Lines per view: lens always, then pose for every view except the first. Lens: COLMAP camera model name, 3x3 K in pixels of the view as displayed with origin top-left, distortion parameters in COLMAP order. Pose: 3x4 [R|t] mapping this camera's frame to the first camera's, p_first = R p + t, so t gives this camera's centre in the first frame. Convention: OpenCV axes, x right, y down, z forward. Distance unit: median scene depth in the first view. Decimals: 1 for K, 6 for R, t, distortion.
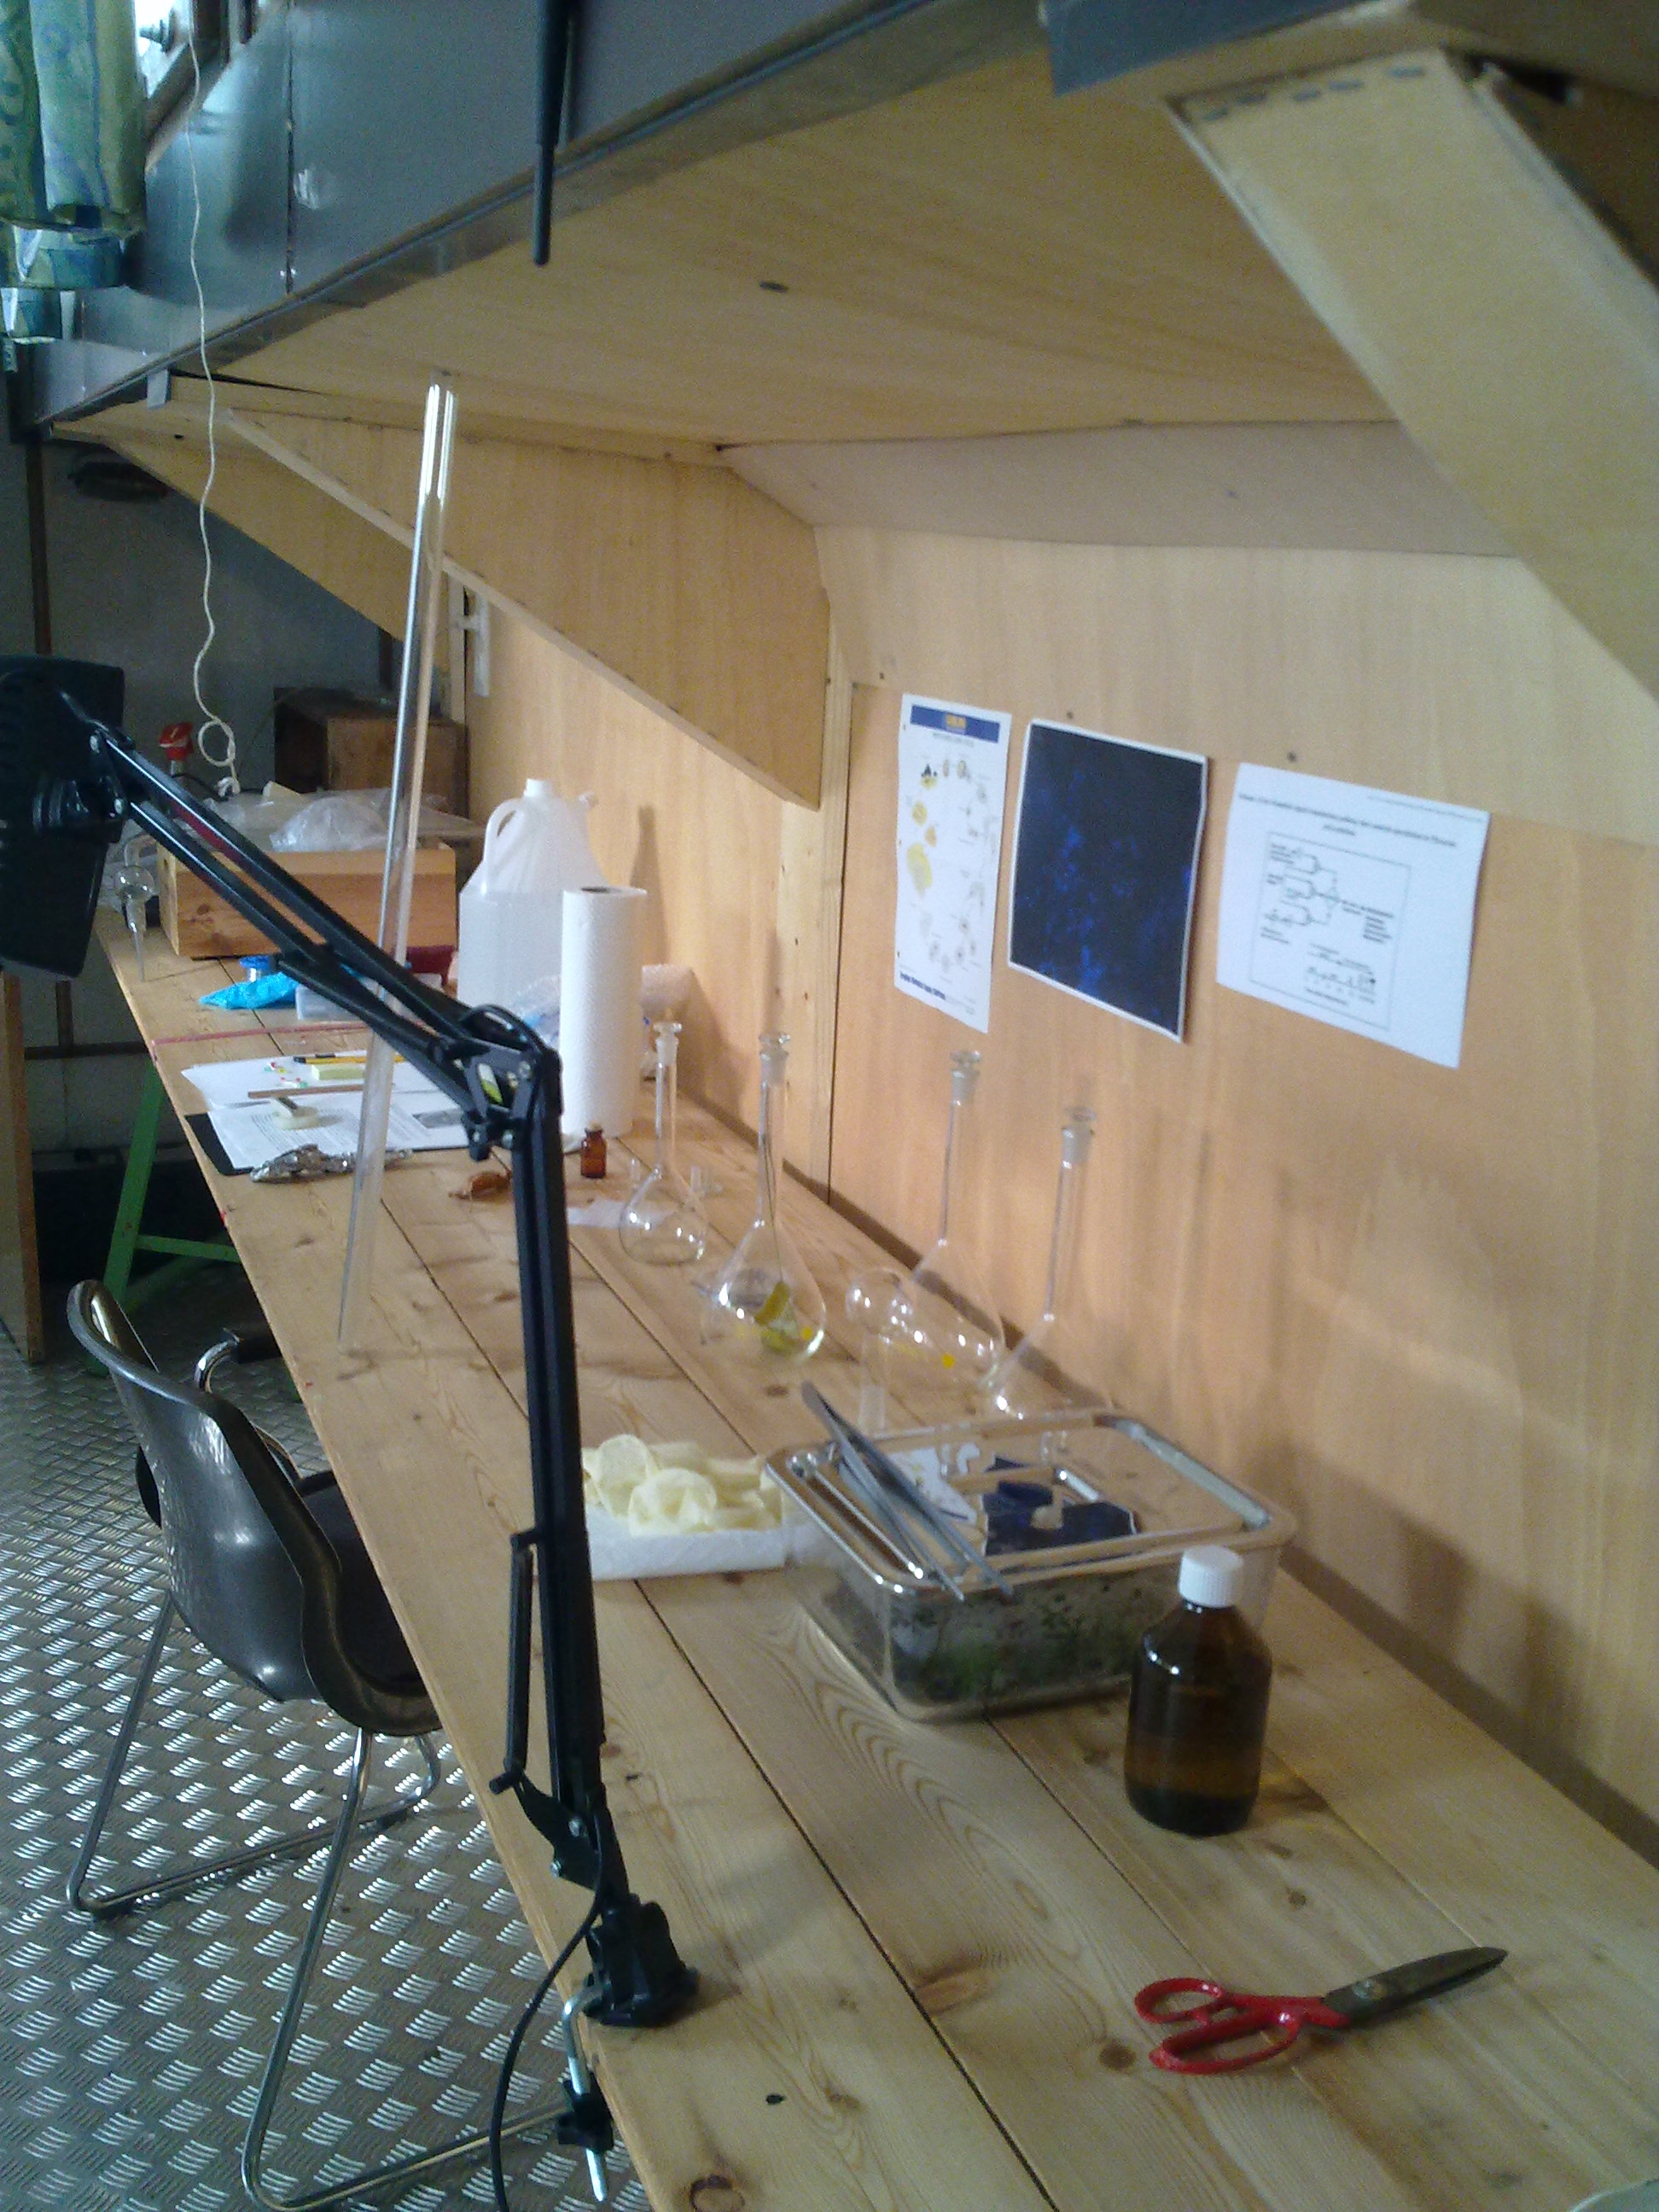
lens RADIAL K [[2267.8, 0, 829.5], [0, 2267.8, 1106.0], [0, 0, 1]] dist [-0.000508, 0.011247]
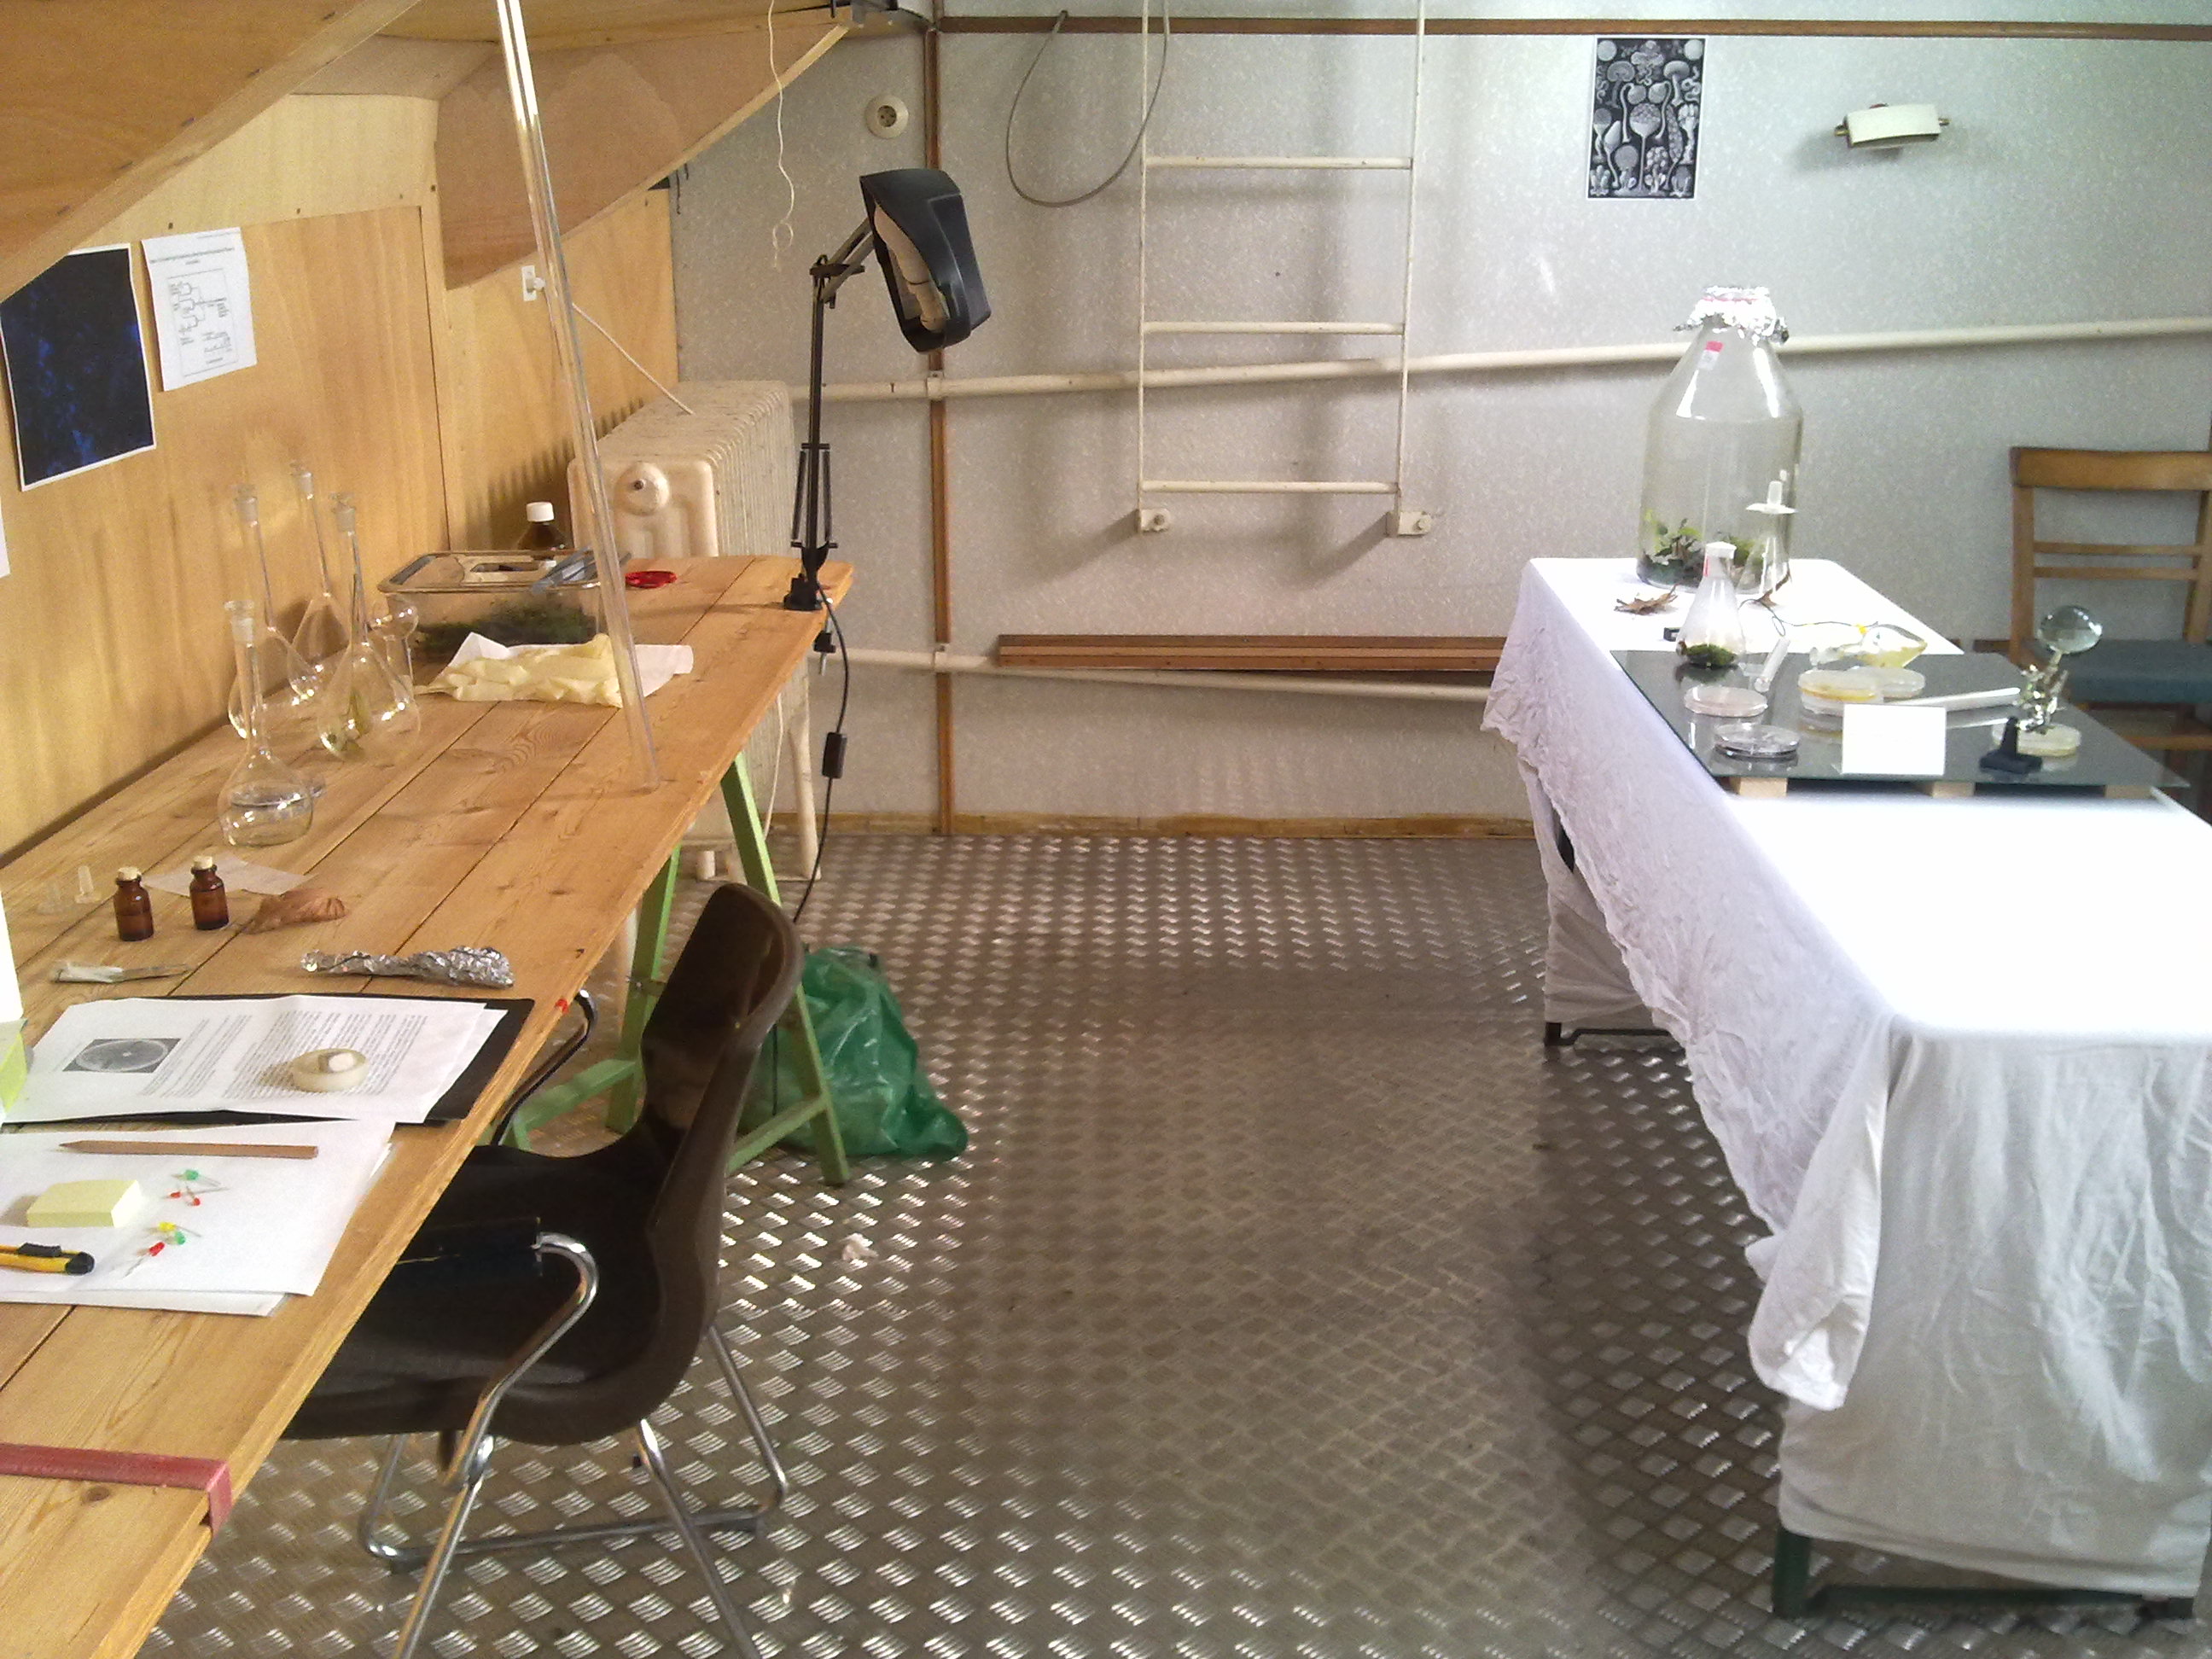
lens RADIAL K [[2295.3, 0, 1106.0], [0, 2295.3, 829.5], [0, 0, 1]] dist [-0.009465, -0.021656]
pose [[-0.919443, -0.153625, 0.361973, -0.983104], [0.063248, 0.850764, 0.521729, -0.554367], [-0.388104, 0.502594, -0.772512, 2.068337]]
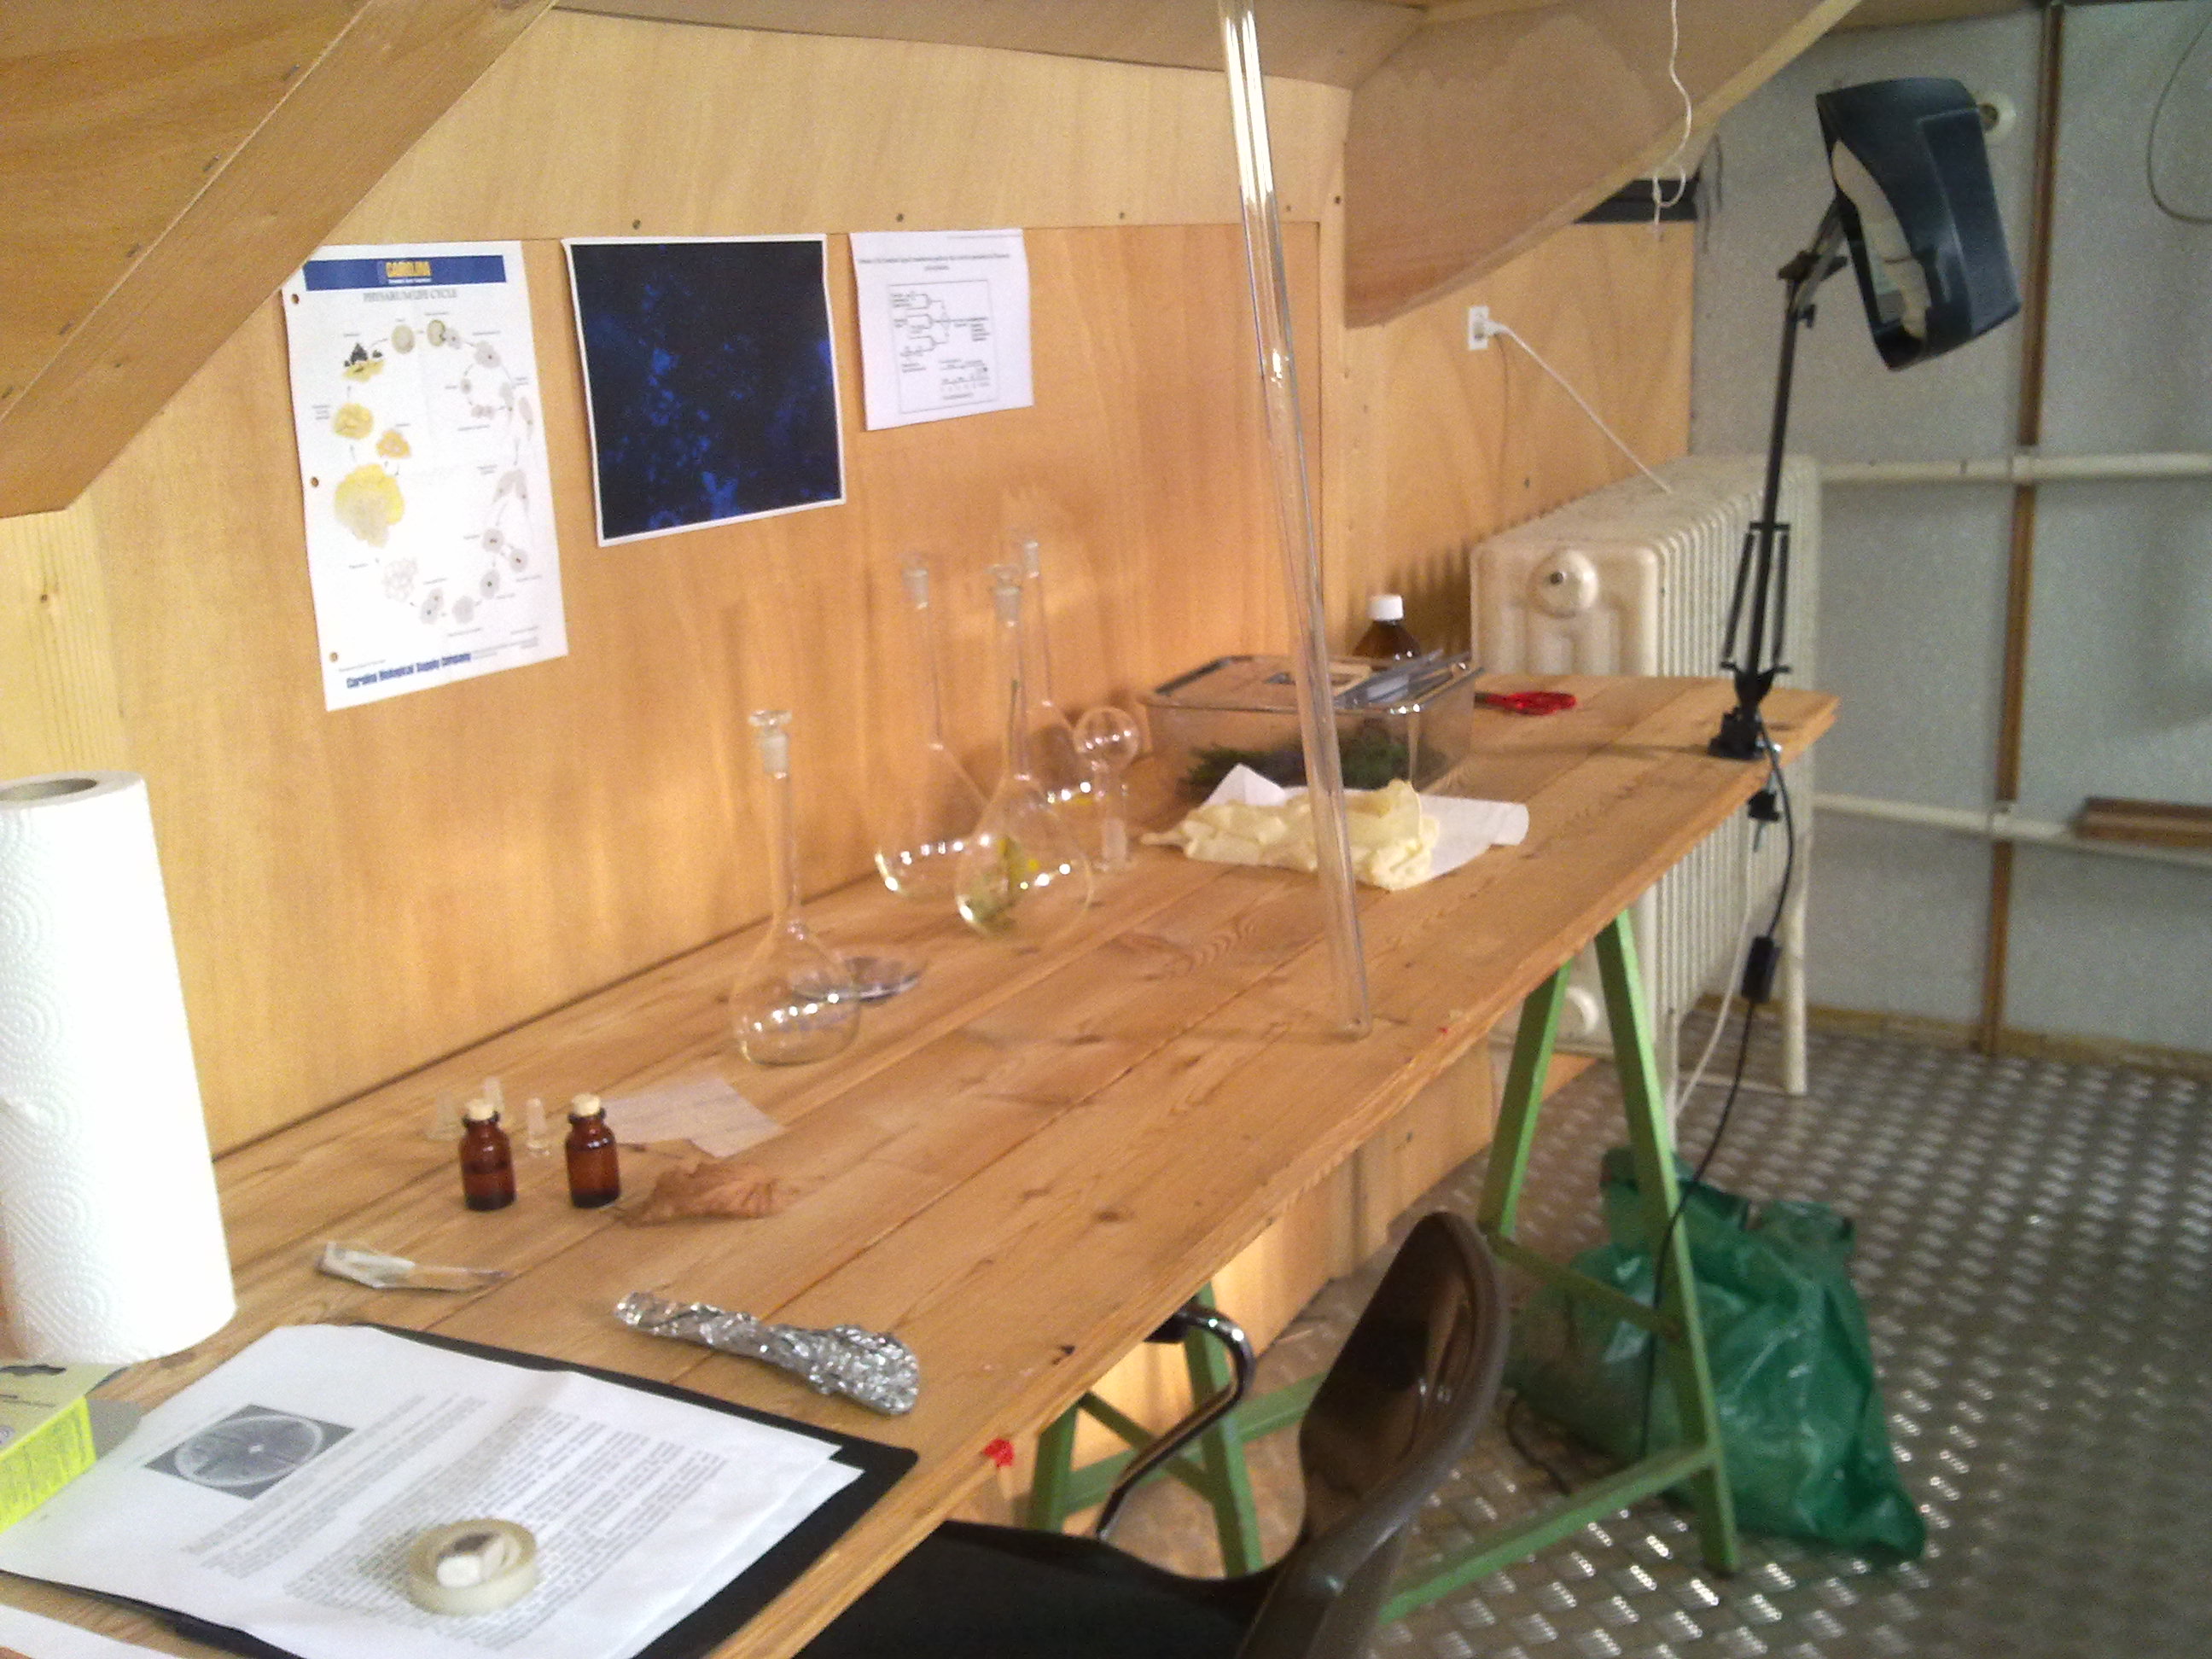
lens RADIAL K [[2292.9, 0, 1106.0], [0, 2292.9, 829.5], [0, 0, 1]] dist [0.078878, -0.254609]
pose [[-0.636475, -0.203317, 0.744018, -0.813971], [0.205075, 0.885300, 0.417358, -0.337738], [-0.743535, 0.418218, -0.521776, 1.608034]]
